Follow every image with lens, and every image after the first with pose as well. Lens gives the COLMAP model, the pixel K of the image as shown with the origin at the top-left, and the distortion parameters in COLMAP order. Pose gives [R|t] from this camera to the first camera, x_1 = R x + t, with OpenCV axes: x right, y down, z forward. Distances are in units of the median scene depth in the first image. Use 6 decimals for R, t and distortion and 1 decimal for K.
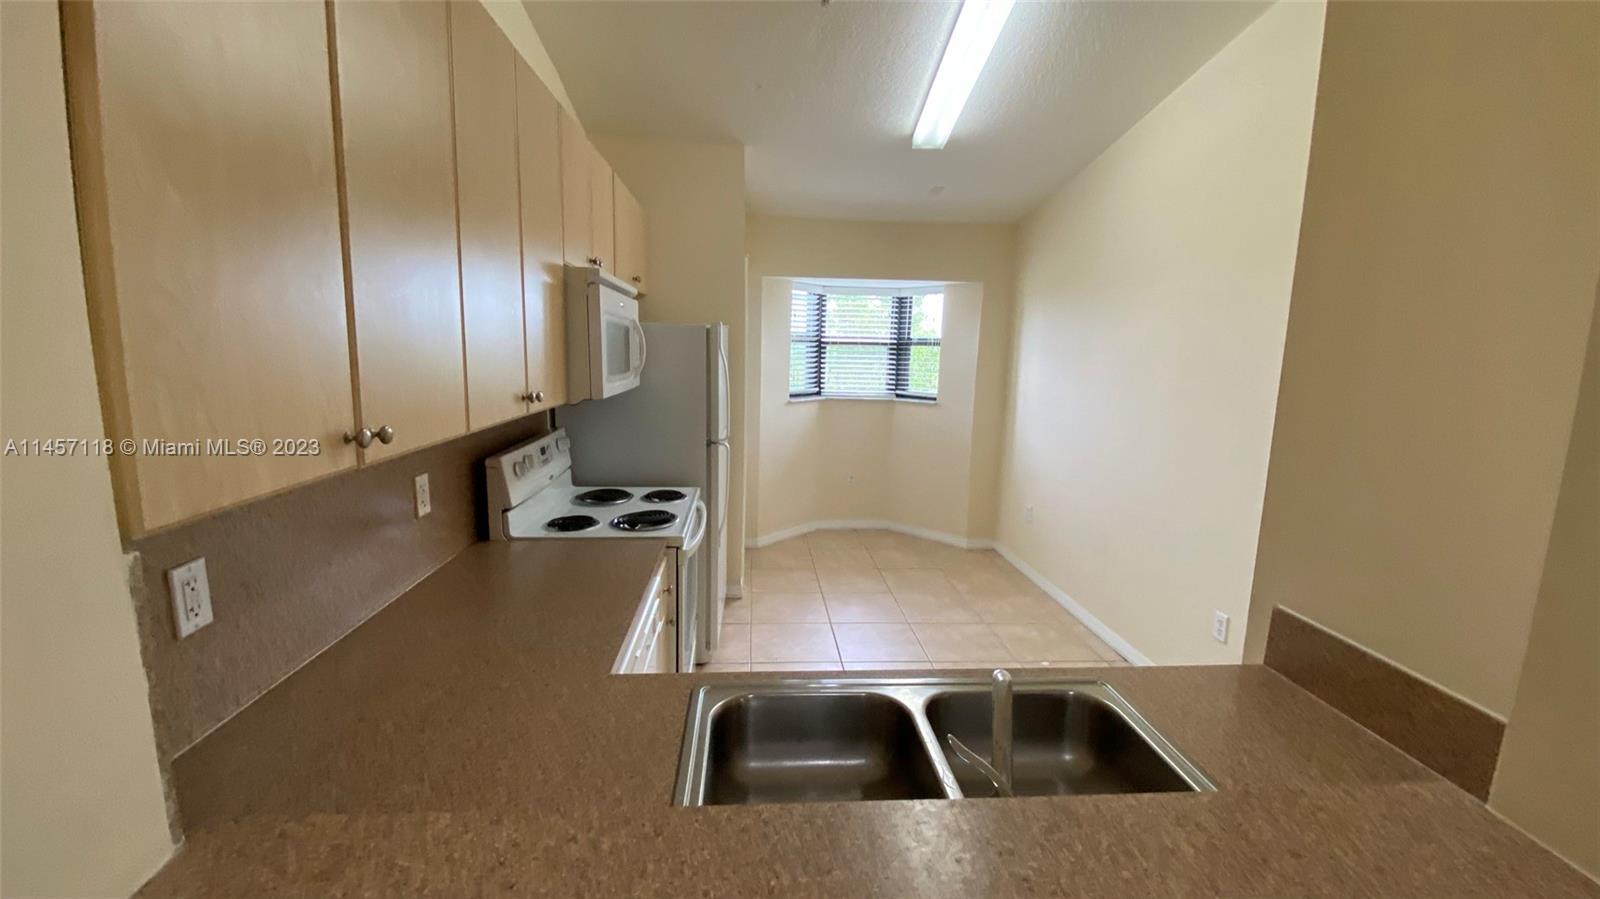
lens RADIAL K [[646.0, 0, 797.6], [0, 646.0, 453.4], [0, 0, 1]] dist [0.011507, -0.015194]
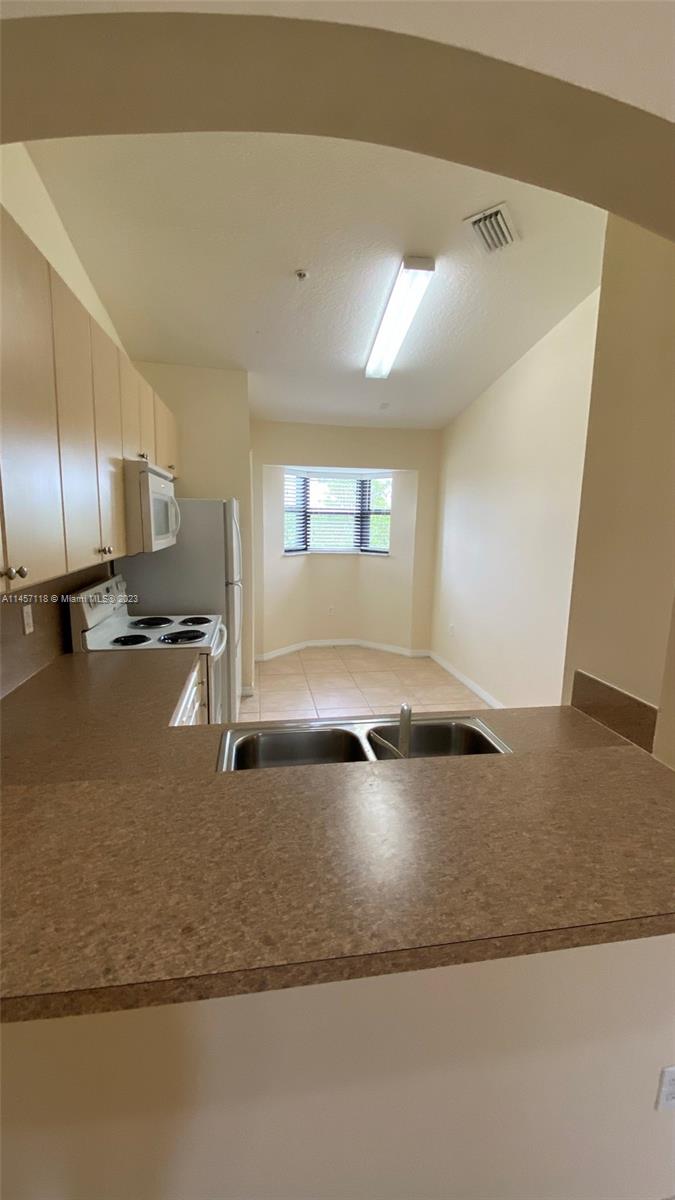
lens RADIAL K [[484.5, 0, 342.0], [0, 484.5, 602.0], [0, 0, 1]] dist [0.011507, -0.015194]
pose [[0.994728, -0.021388, 0.100289, 0.004171], [0.020115, 0.999704, 0.013695, 0.009408], [-0.100552, -0.011605, 0.994864, -0.055355]]
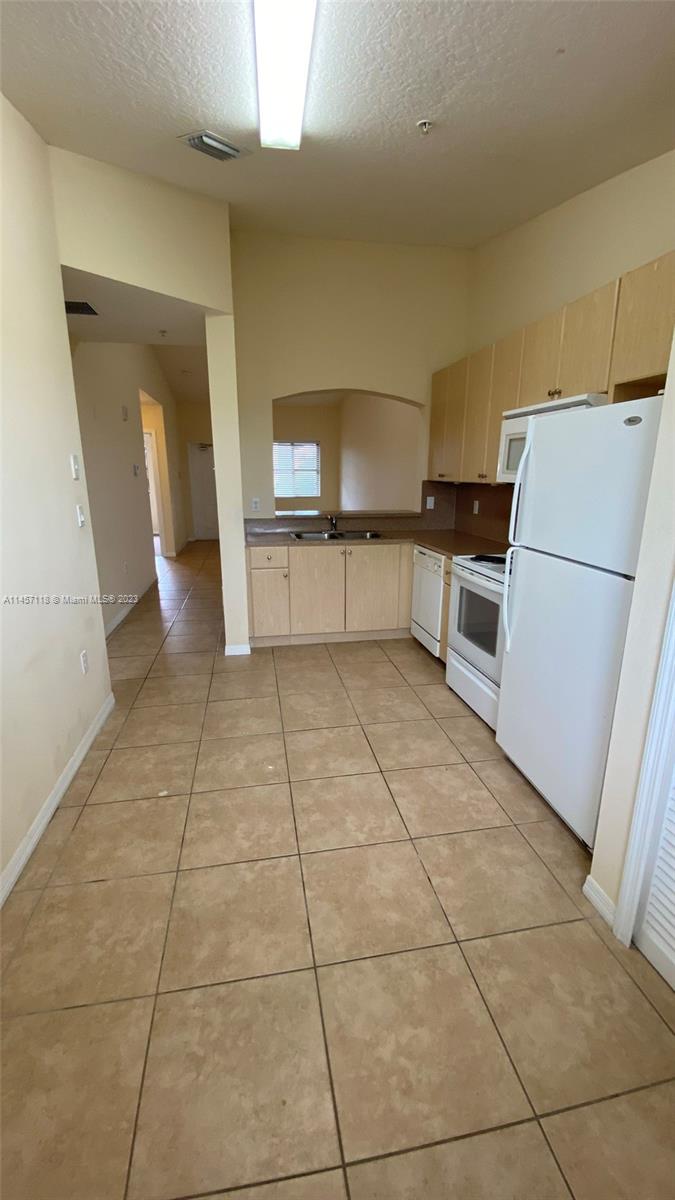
lens RADIAL K [[484.5, 0, 338.7], [0, 484.5, 609.5], [0, 0, 1]] dist [0.011507, -0.015194]
pose [[-0.993750, 0.009454, -0.111226, 0.150519], [-0.038834, 0.904888, 0.423876, -0.152874], [0.104654, 0.425546, -0.898865, 1.110603]]
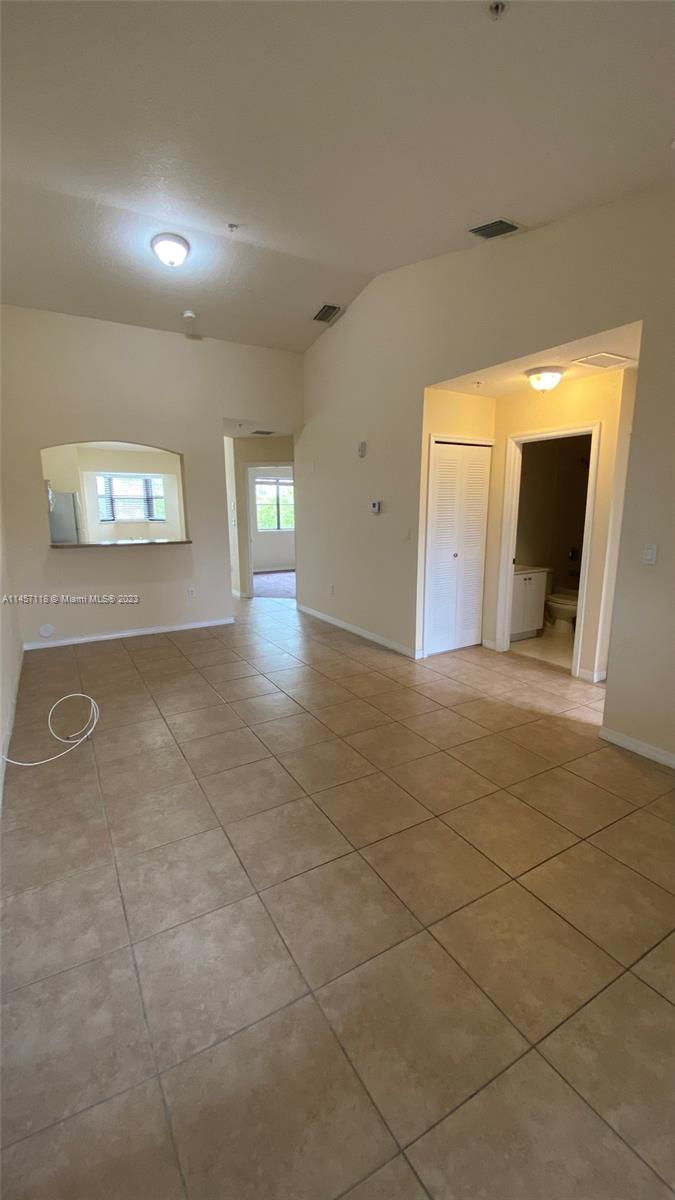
lens RADIAL K [[484.5, 0, 348.2], [0, 484.5, 603.3], [0, 0, 1]] dist [0.011507, -0.015194]
pose [[0.888155, -0.112719, 0.445506, -0.038111], [0.096001, 0.993571, 0.060000, 0.222166], [-0.449405, -0.010520, 0.893266, -1.167350]]
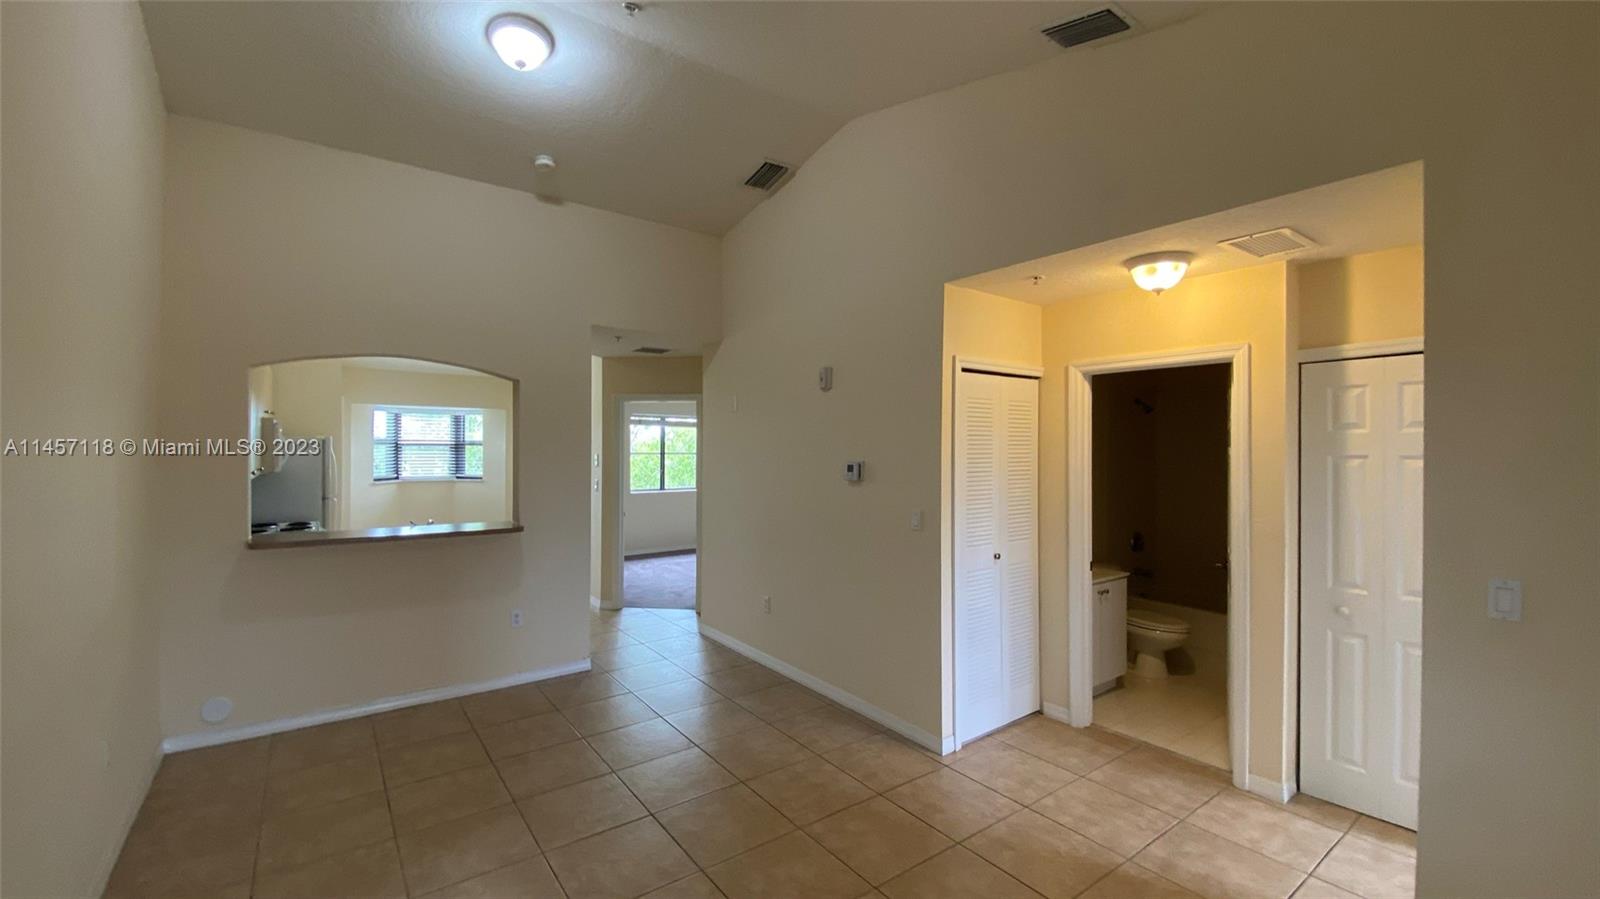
lens RADIAL K [[646.0, 0, 809.8], [0, 646.0, 453.3], [0, 0, 1]] dist [0.011507, -0.015194]
pose [[0.835182, -0.022353, 0.549519, 0.009485], [0.103217, 0.987790, -0.116693, 0.146251], [-0.540201, 0.154179, 0.827291, -0.897980]]
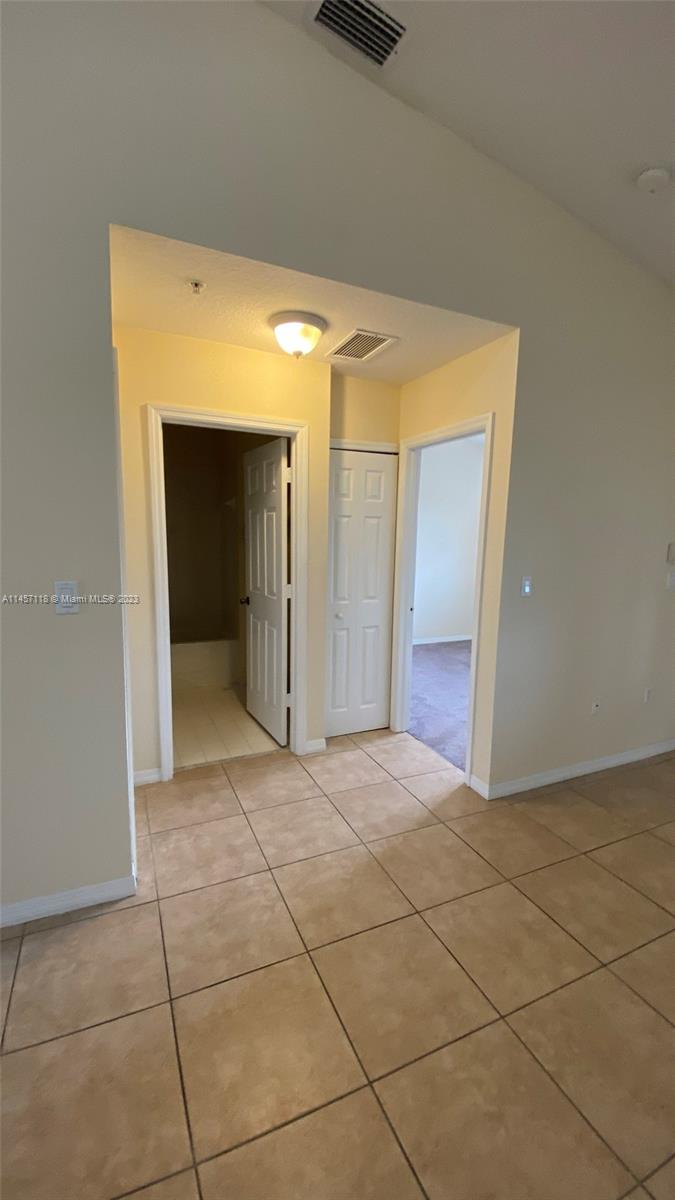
lens RADIAL K [[484.5, 0, 342.9], [0, 484.5, 595.6], [0, 0, 1]] dist [0.011507, -0.015194]
pose [[-0.364391, -0.161893, 0.917066, 0.116582], [0.112119, 0.969983, 0.215784, 0.088998], [-0.924472, 0.181450, -0.335302, -0.391076]]
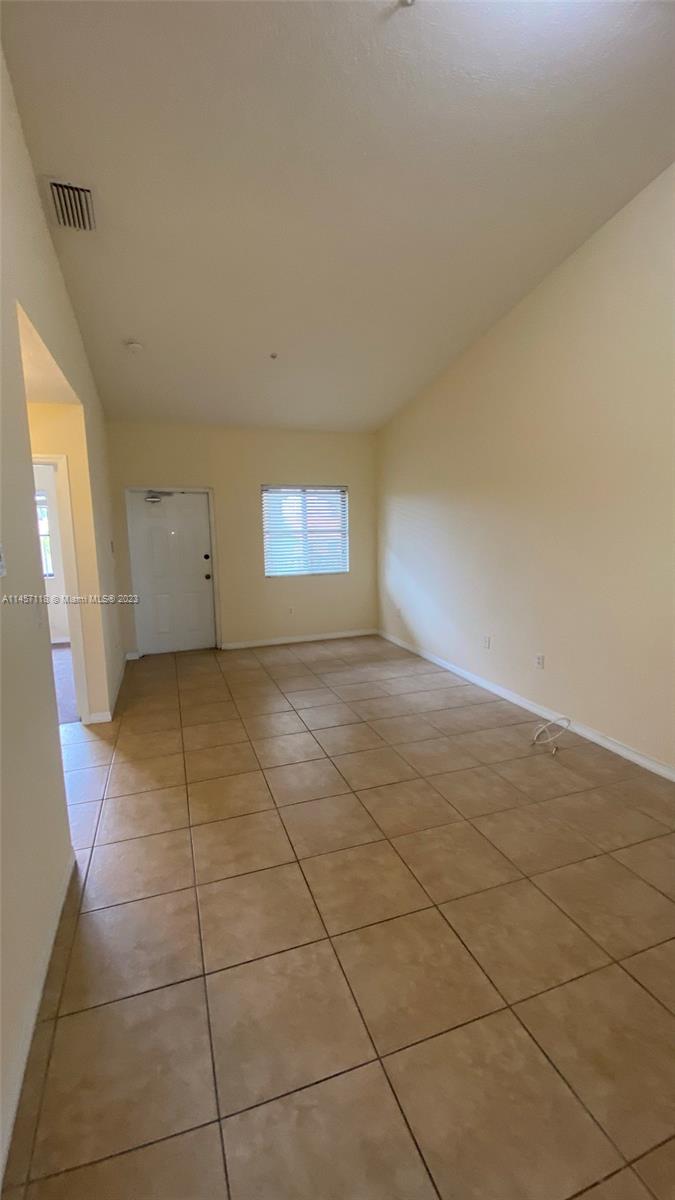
lens RADIAL K [[484.5, 0, 338.9], [0, 484.5, 596.2], [0, 0, 1]] dist [0.011507, -0.015194]
pose [[-0.961552, 0.031579, -0.272802, 0.399309], [-0.049117, 0.957574, 0.283972, 0.004241], [0.270195, 0.286453, -0.919206, 0.131434]]
